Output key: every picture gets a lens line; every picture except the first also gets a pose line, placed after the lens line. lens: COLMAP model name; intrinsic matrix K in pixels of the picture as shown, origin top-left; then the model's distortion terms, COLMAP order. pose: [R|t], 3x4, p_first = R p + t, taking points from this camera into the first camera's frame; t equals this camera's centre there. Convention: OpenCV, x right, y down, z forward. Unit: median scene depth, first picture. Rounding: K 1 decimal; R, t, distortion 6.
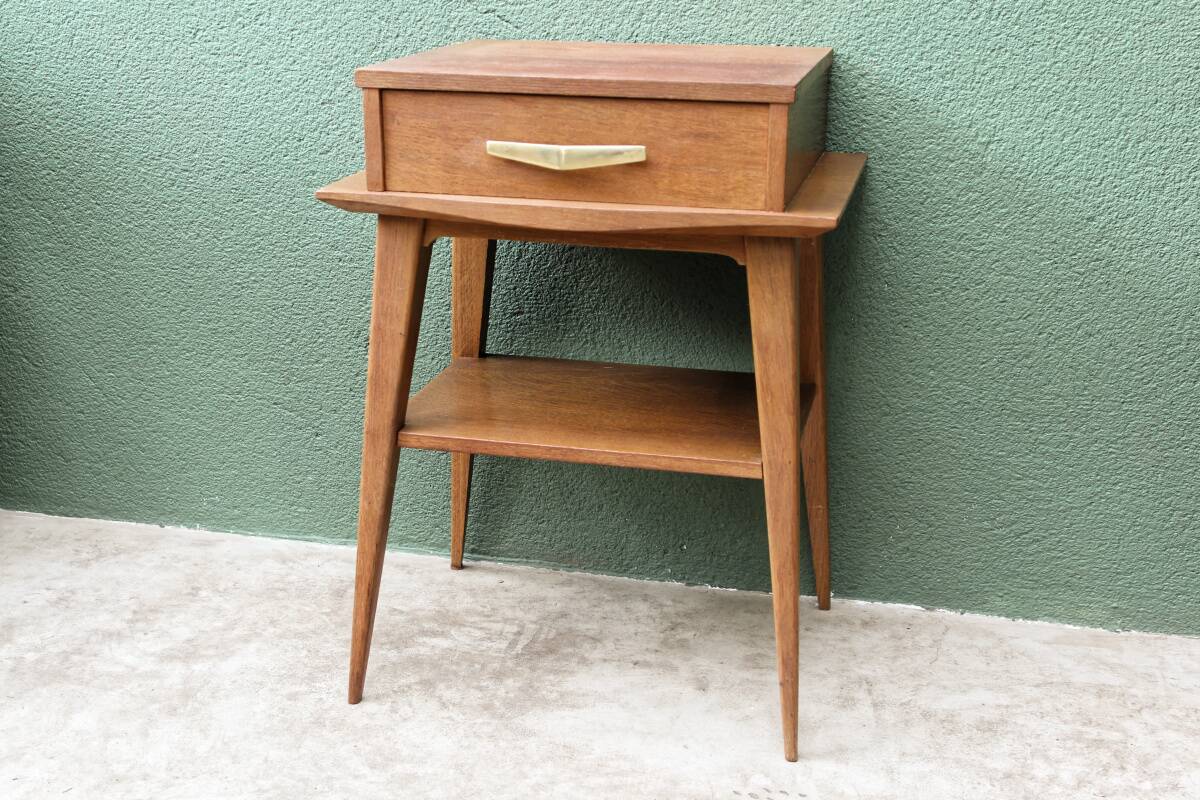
lens RADIAL K [[1521.0, 0, 598.1], [0, 1521.0, 416.5], [0, 0, 1]] dist [0.011176, 0.000000]
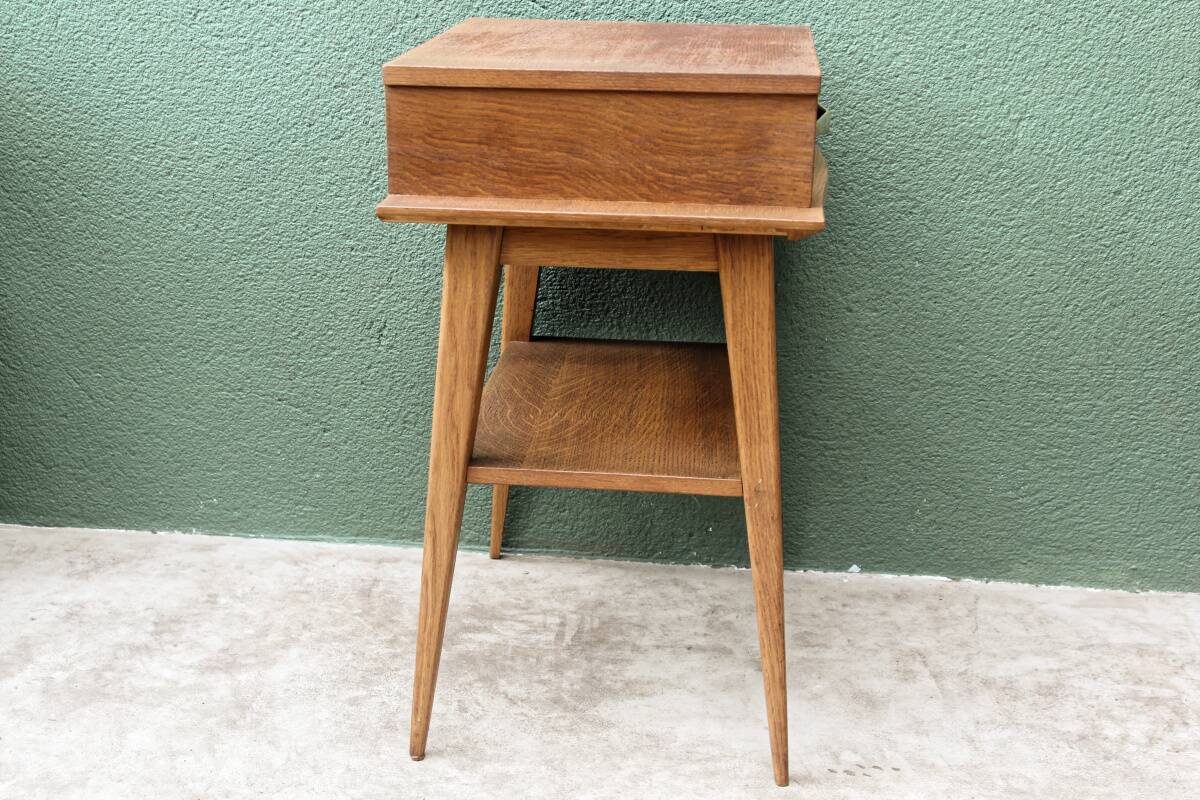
lens RADIAL K [[1521.0, 0, 595.6], [0, 1521.0, 419.1], [0, 0, 1]] dist [0.011176, 0.000000]
pose [[0.991536, -0.035956, 0.124758, -0.150810], [0.034348, 0.999297, 0.015017, -0.004395], [-0.125210, -0.010605, 0.992074, 0.021786]]
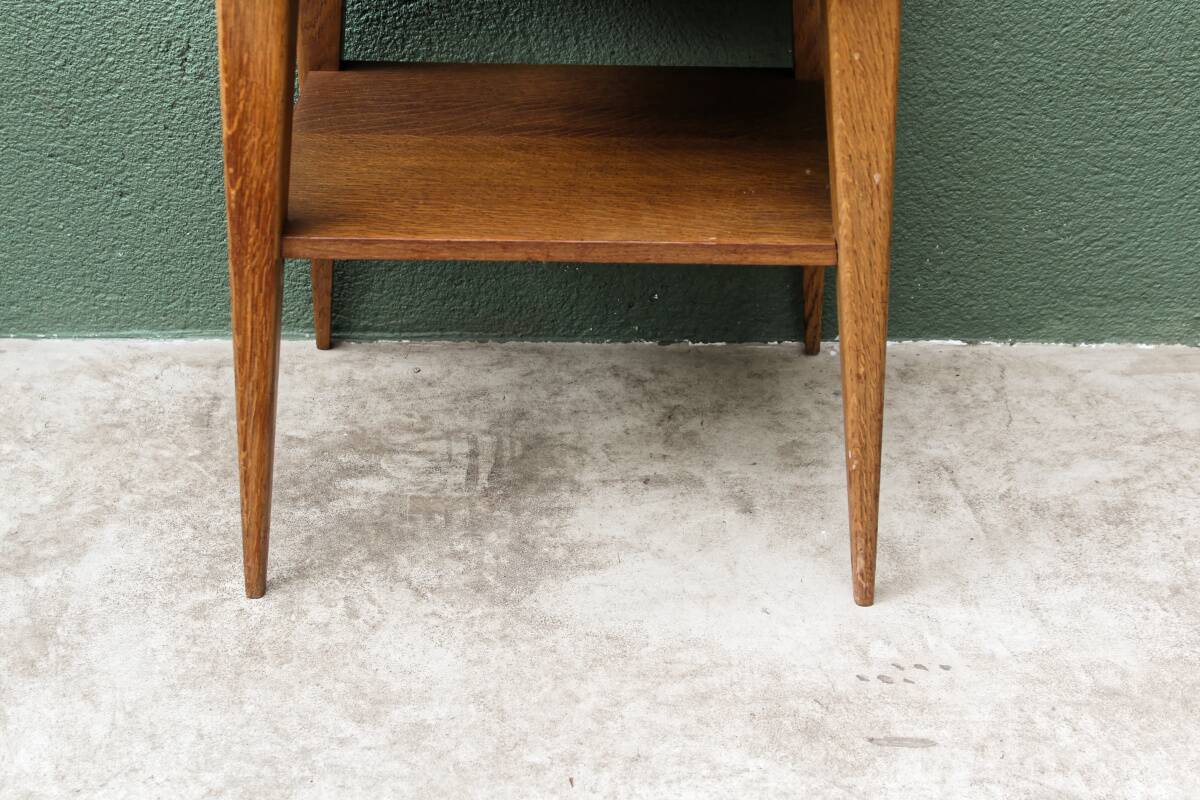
lens RADIAL K [[1521.0, 0, 590.9], [0, 1521.0, 411.3], [0, 0, 1]] dist [0.011176, 0.000000]
pose [[0.973271, -0.134524, 0.186138, -0.133016], [0.078230, 0.956215, 0.282017, -0.081960], [-0.215926, -0.259917, 0.941180, 0.302304]]
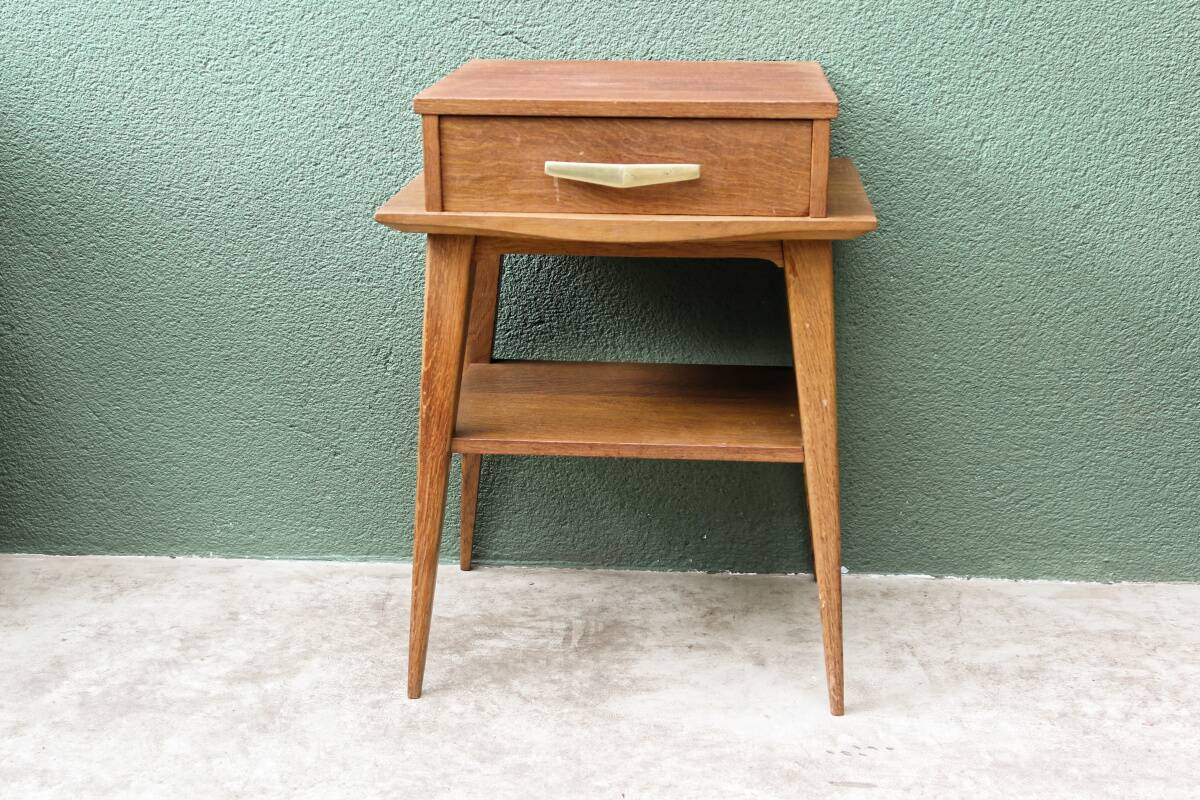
lens RADIAL K [[1521.0, 0, 596.1], [0, 1521.0, 421.2], [0, 0, 1]] dist [0.011176, 0.000000]
pose [[0.987925, -0.061886, 0.142040, -0.174560], [0.063981, 0.997899, -0.010224, 0.012949], [-0.141108, 0.019189, 0.989808, -0.032934]]
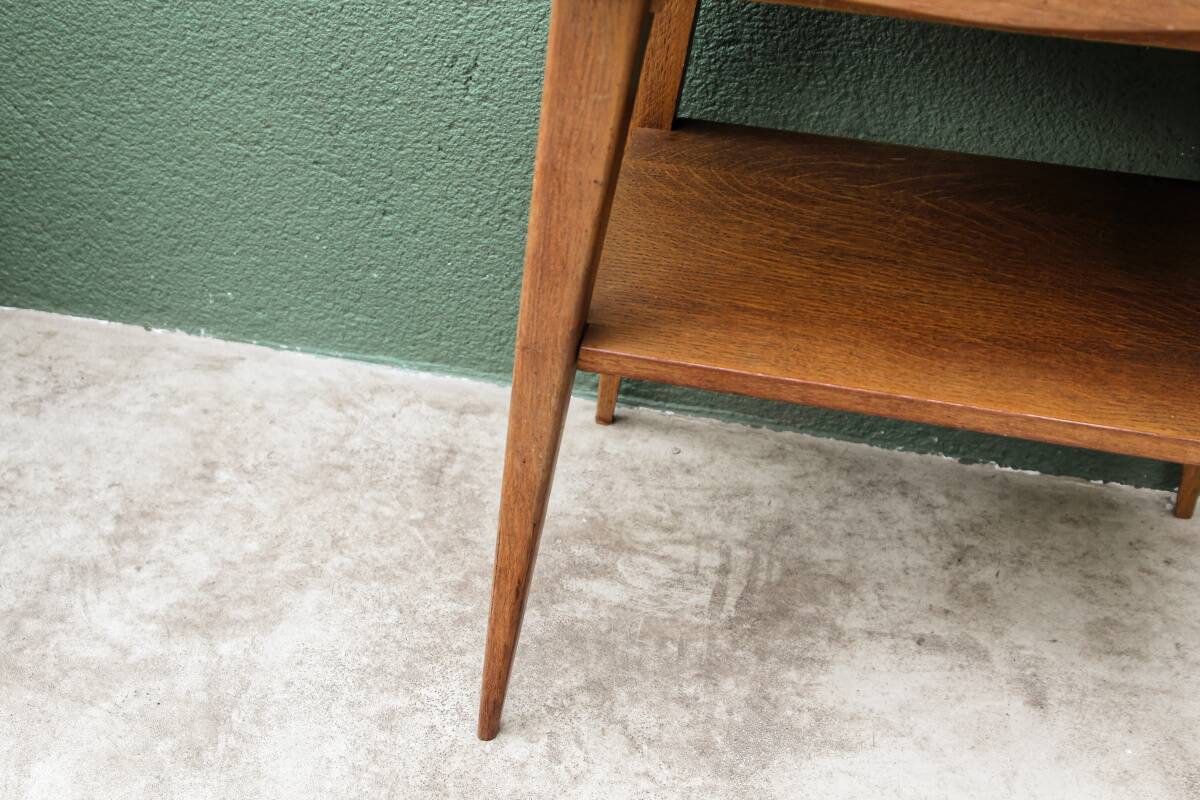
lens RADIAL K [[1521.0, 0, 598.2], [0, 1521.0, 409.4], [0, 0, 1]] dist [0.011176, 0.000000]
pose [[0.999839, 0.013091, 0.012279, -0.115129], [-0.016242, 0.951066, 0.308562, -0.119742], [-0.007639, -0.308712, 0.951125, 0.418196]]
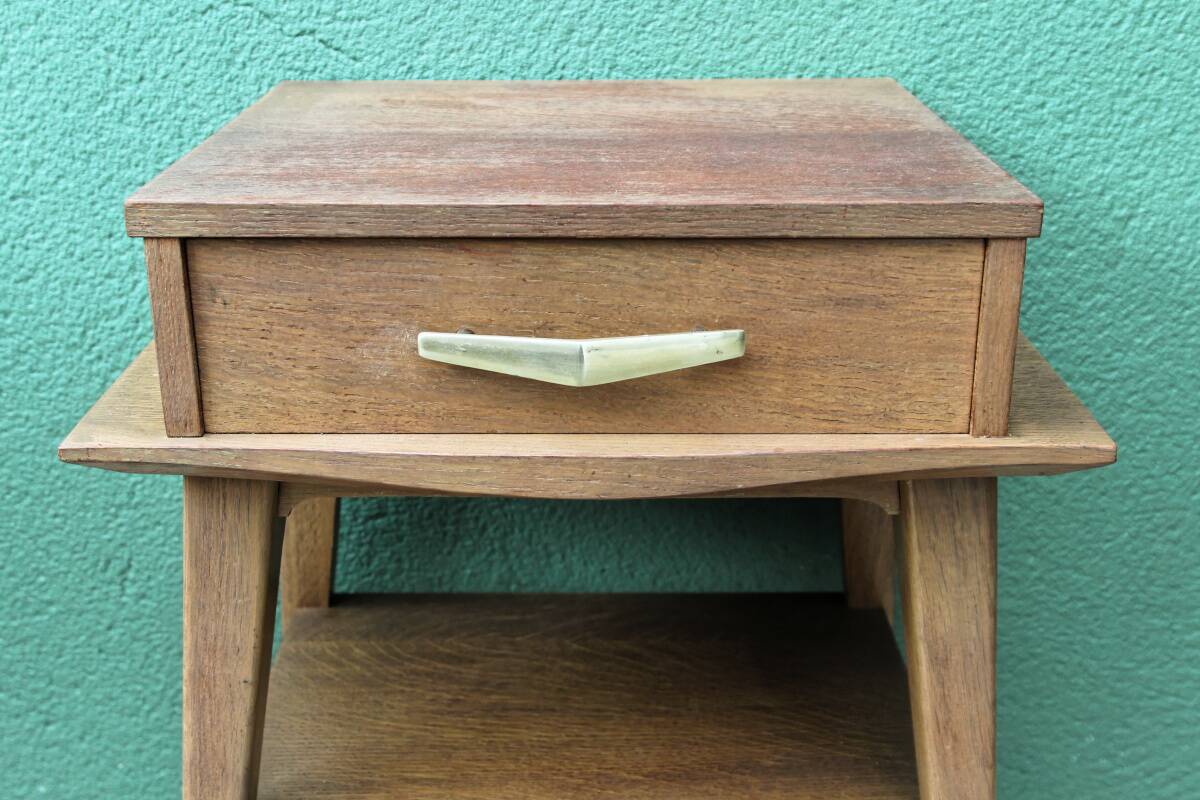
lens RADIAL K [[1521.0, 0, 591.4], [0, 1521.0, 423.5], [0, 0, 1]] dist [0.011176, 0.000000]
pose [[0.973593, -0.090275, 0.209683, -0.099525], [0.081049, 0.995342, 0.052201, -0.137669], [-0.213419, -0.033828, 0.976375, 0.398928]]
